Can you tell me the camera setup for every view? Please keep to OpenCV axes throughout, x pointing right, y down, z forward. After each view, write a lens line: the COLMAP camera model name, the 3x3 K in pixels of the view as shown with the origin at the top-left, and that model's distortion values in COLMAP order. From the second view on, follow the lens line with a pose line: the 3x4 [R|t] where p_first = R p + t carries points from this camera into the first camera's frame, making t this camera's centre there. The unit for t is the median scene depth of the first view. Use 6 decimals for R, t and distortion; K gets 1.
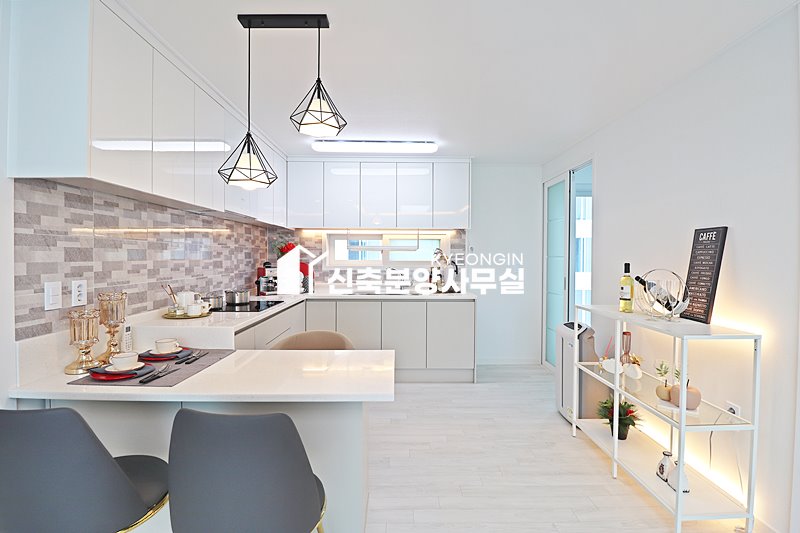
lens RADIAL K [[368.7, 0, 402.6], [0, 368.7, 264.0], [0, 0, 1]] dist [0.000505, -0.012431]
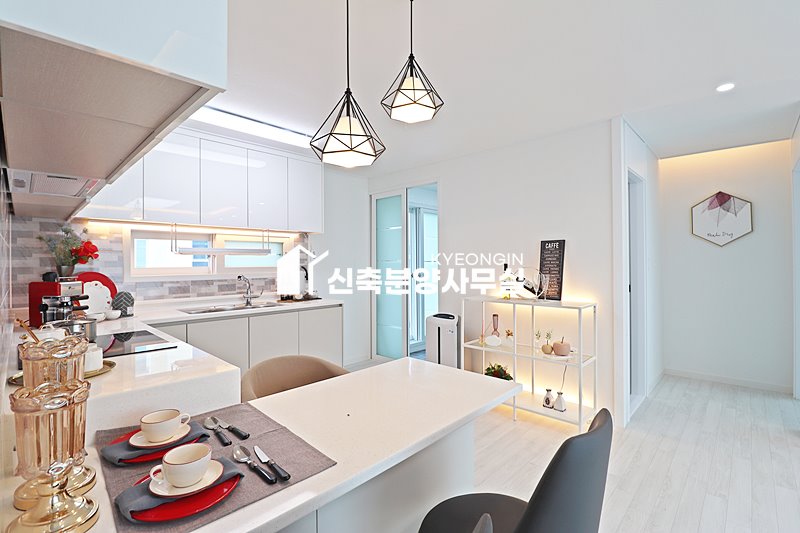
lens RADIAL K [[368.7, 0, 402.6], [0, 368.7, 264.0], [0, 0, 1]] dist [0.000505, -0.012431]
pose [[0.692040, -0.011391, 0.721769, -0.637820], [0.025672, 0.999631, -0.008838, 0.001490], [-0.721402, 0.024645, 0.692078, 0.306939]]
